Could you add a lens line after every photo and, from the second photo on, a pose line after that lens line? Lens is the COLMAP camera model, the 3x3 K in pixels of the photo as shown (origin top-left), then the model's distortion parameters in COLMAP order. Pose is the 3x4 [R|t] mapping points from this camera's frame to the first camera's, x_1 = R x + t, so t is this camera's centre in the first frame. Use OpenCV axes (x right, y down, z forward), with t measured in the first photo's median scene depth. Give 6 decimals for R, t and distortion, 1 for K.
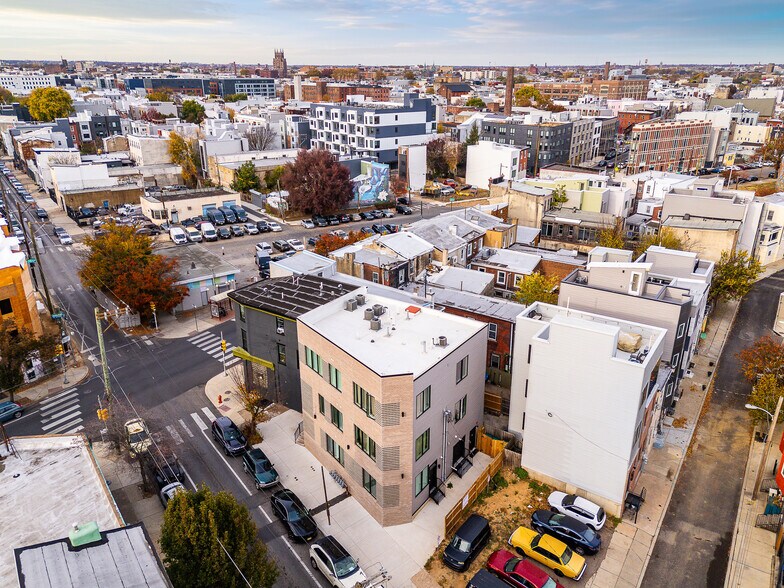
lens RADIAL K [[574.2, 0, 388.0], [0, 574.2, 296.3], [0, 0, 1]] dist [0.088644, -0.071503]
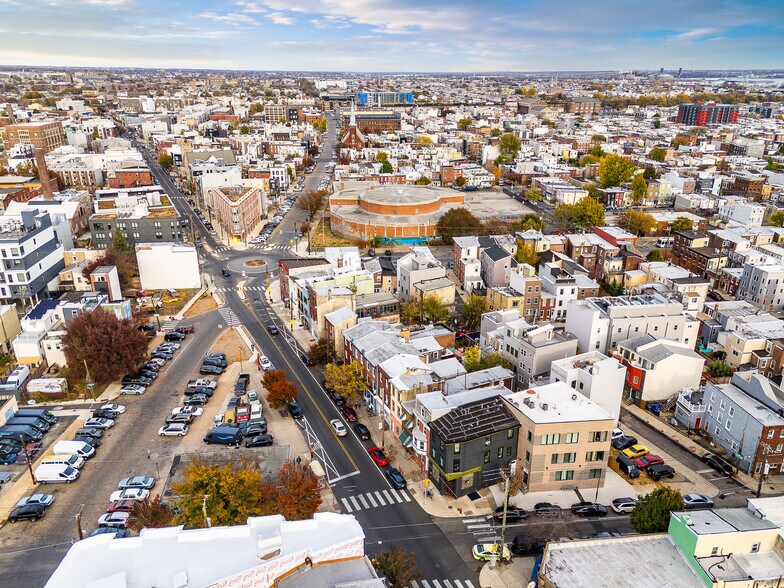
lens RADIAL K [[574.2, 0, 391.7], [0, 574.2, 288.1], [0, 0, 1]] dist [0.088644, -0.071503]
pose [[0.494536, -0.305187, 0.813815, -0.715105], [0.316119, 0.935357, 0.158669, -0.326736], [-0.809632, 0.178795, 0.559043, 0.114957]]
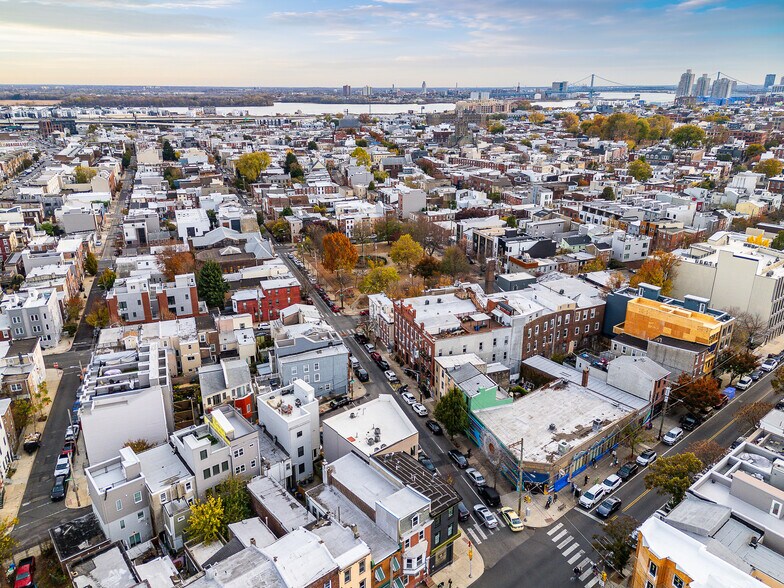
lens RADIAL K [[574.2, 0, 392.7], [0, 574.2, 301.5], [0, 0, 1]] dist [0.088644, -0.071503]
pose [[-0.962329, -0.093700, 0.255233, -0.212248], [0.100342, 0.750077, 0.653694, -0.621579], [-0.252695, 0.654679, -0.712419, 0.857664]]
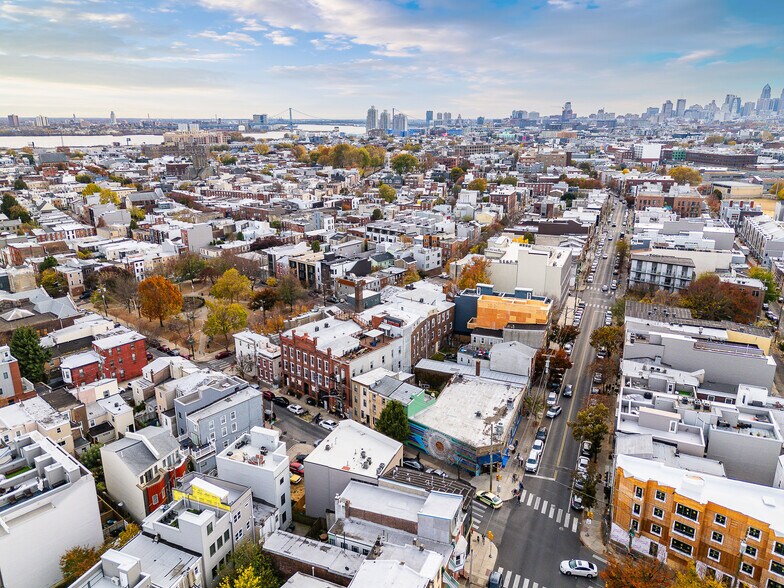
lens RADIAL K [[574.2, 0, 393.7], [0, 574.2, 299.4], [0, 0, 1]] dist [0.088644, -0.071503]
pose [[-0.977141, 0.067191, -0.201694, 0.096565], [-0.074289, 0.781007, 0.620088, -0.640962], [0.199189, 0.620897, -0.758163, 0.898235]]
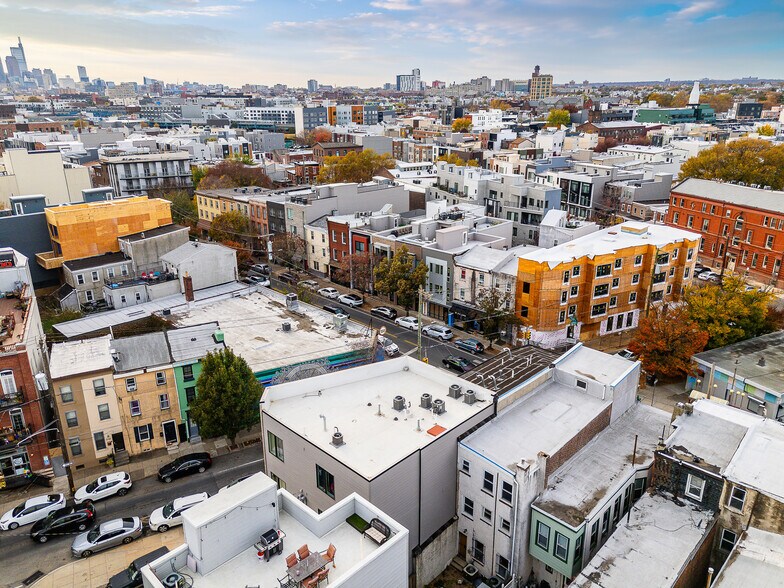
lens RADIAL K [[574.2, 0, 390.6], [0, 574.2, 294.1], [0, 0, 1]] dist [0.088644, -0.071503]
pose [[-0.175646, 0.328913, -0.927882, 0.316231], [-0.353323, 0.858677, 0.371265, -0.177250], [0.918864, 0.393053, -0.034611, 0.400544]]
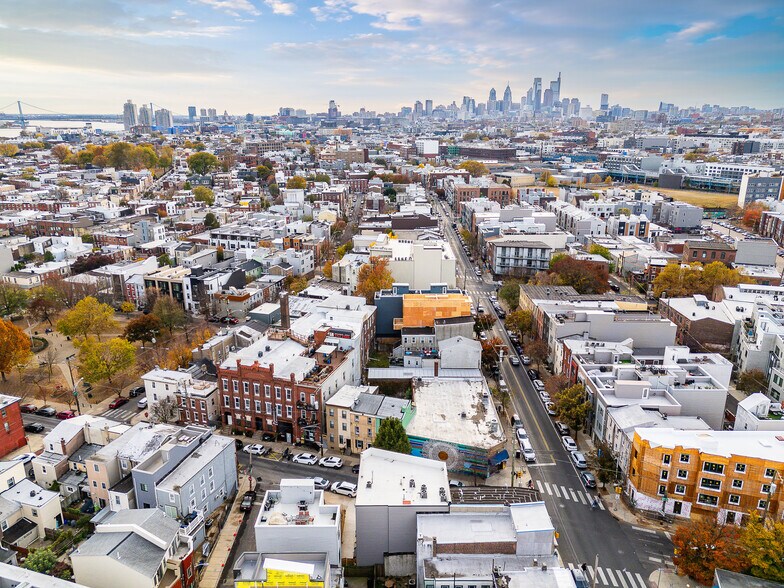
lens RADIAL K [[574.2, 0, 393.7], [0, 574.2, 295.9], [0, 0, 1]] dist [0.088644, -0.071503]
pose [[-0.824847, 0.173581, -0.538050, 0.360542], [-0.202400, 0.797956, 0.567715, -0.574216], [0.527885, 0.577178, -0.623059, 0.725295]]
